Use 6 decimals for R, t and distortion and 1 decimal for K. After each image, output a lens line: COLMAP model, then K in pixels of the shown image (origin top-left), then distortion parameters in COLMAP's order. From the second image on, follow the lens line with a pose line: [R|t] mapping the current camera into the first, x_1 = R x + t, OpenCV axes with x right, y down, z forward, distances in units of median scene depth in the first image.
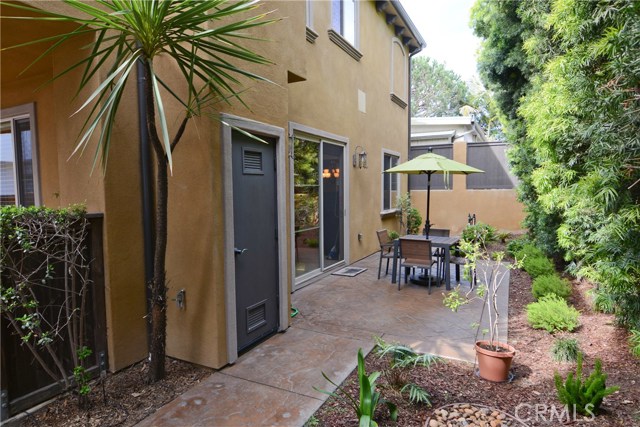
lens RADIAL K [[371.1, 0, 320.0], [0, 371.1, 213.5], [0, 0, 1]] dist [0.001641, -0.000162]
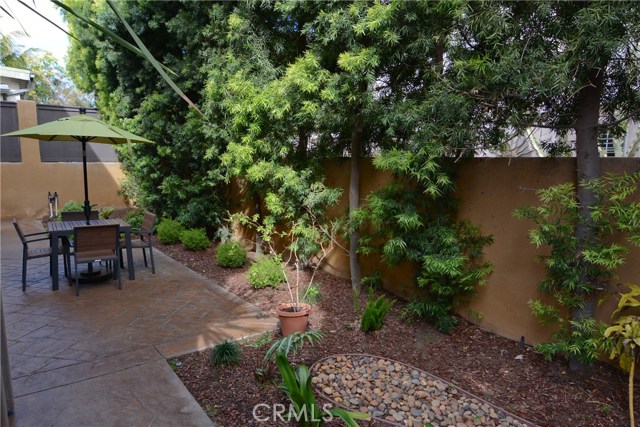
lens RADIAL K [[389.1, 0, 317.3], [0, 389.1, 217.1], [0, 0, 1]] dist [0.002312, -0.016498]
pose [[0.472278, -0.110731, 0.874467, -0.206492], [0.046906, 0.993829, 0.100513, -0.007530], [-0.880201, -0.006452, 0.474558, 0.178446]]
